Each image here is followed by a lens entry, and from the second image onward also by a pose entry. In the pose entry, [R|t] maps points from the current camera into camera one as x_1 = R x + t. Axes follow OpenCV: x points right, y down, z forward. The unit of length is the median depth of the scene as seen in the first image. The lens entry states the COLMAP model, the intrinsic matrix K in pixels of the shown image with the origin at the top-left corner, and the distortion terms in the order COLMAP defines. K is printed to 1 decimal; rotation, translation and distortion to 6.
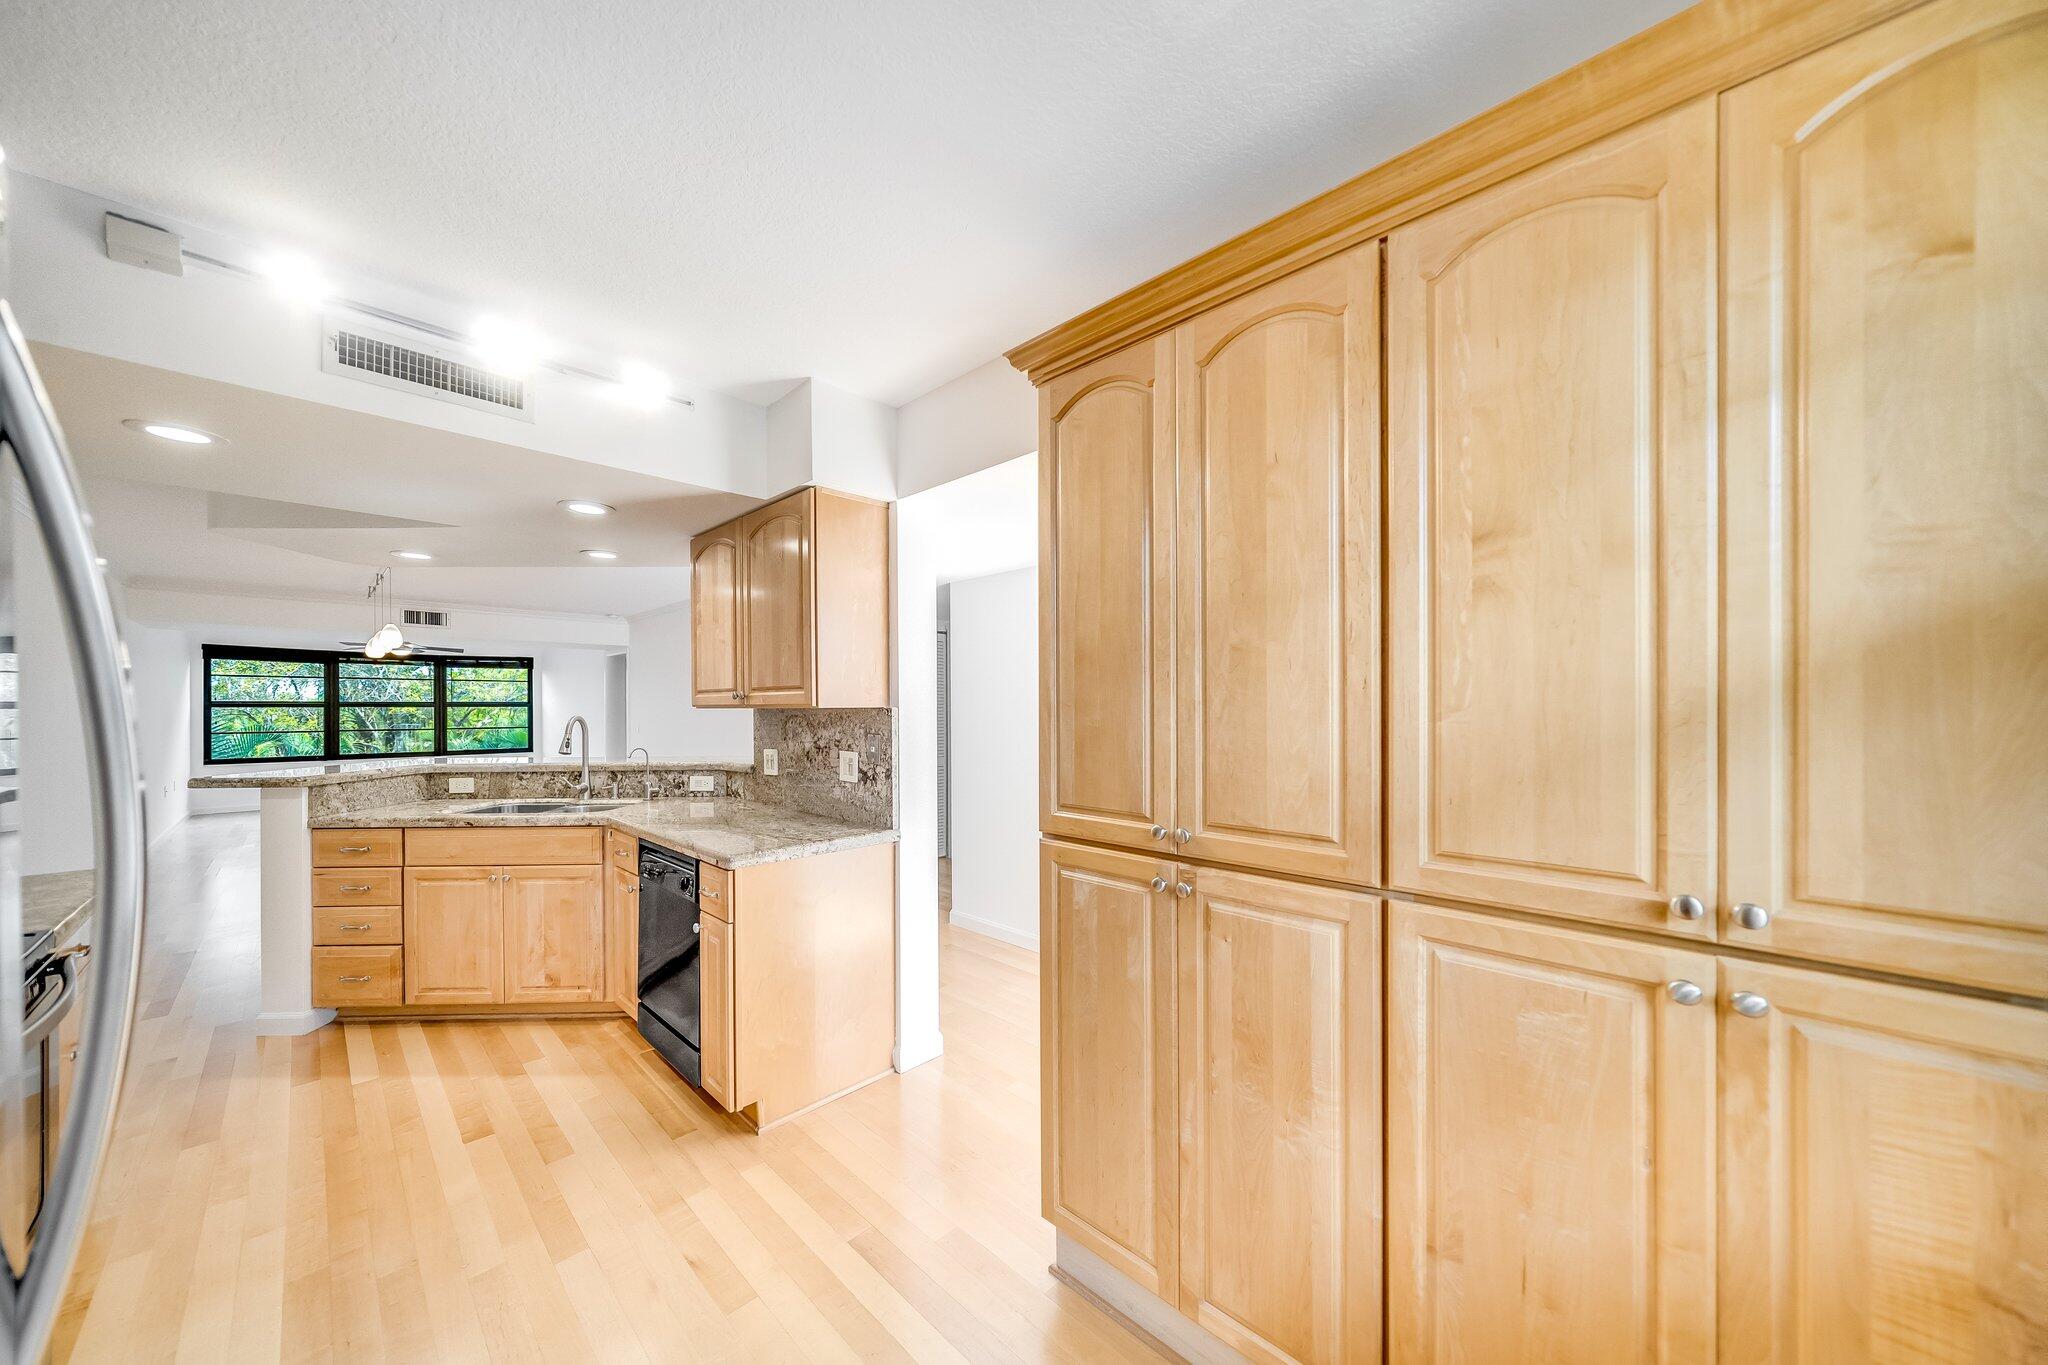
lens RADIAL K [[704.3, 0, 1015.6], [0, 704.3, 710.7], [0, 0, 1]] dist [0.000209, -0.000085]
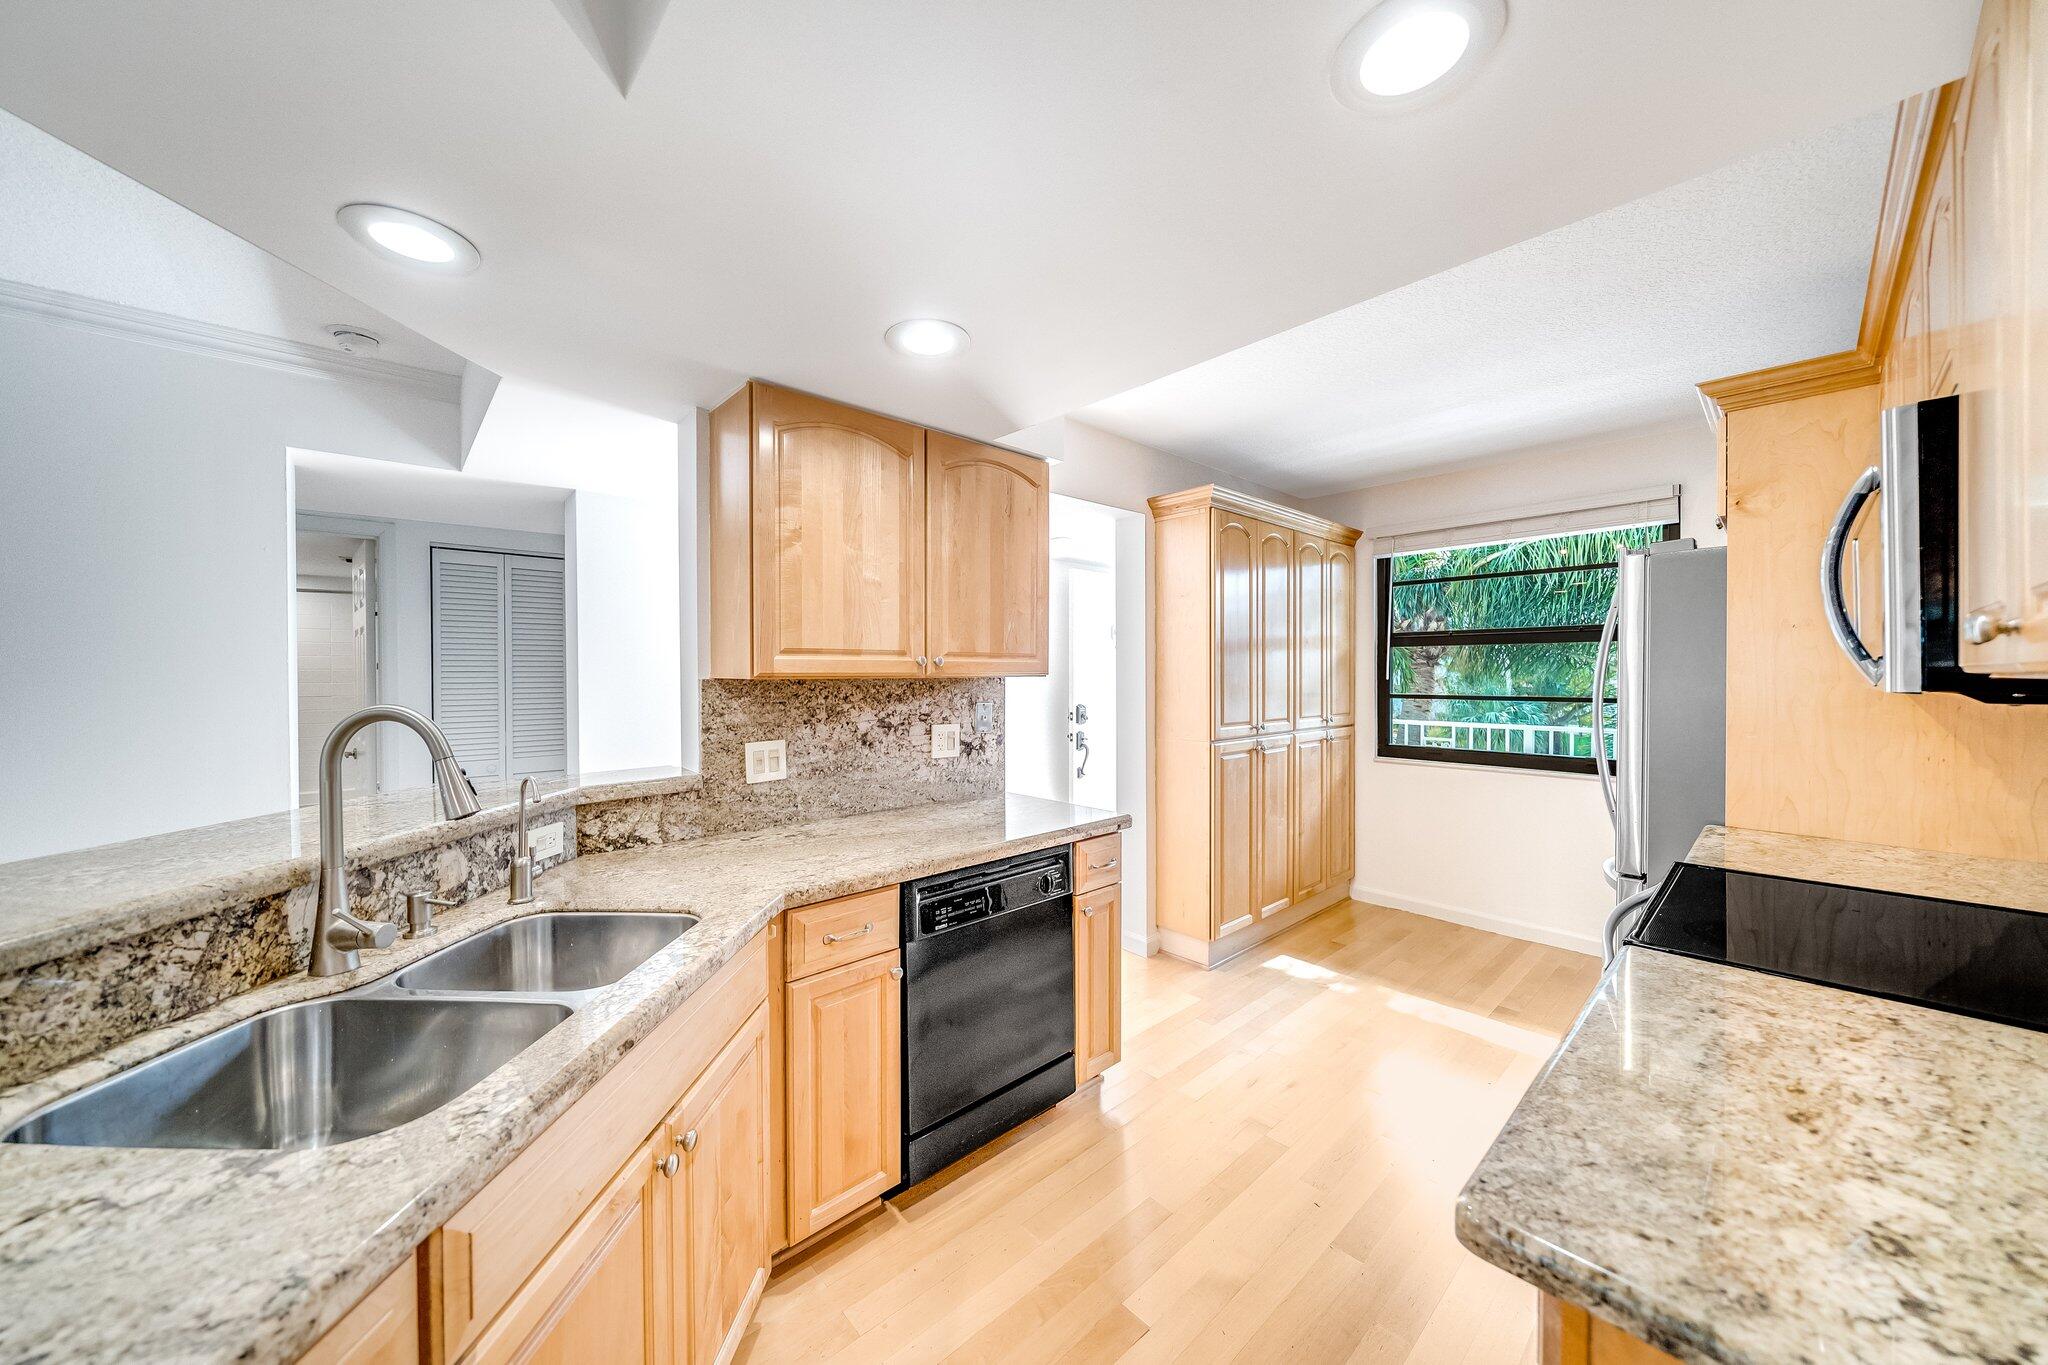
lens RADIAL K [[704.3, 0, 1013.5], [0, 704.3, 673.4], [0, 0, 1]] dist [0.000209, -0.000085]
pose [[0.061337, 0.002760, 0.998113, -1.055386], [0.007843, 0.999964, -0.003247, -0.004678], [-0.998086, 0.008027, 0.061314, 0.786860]]
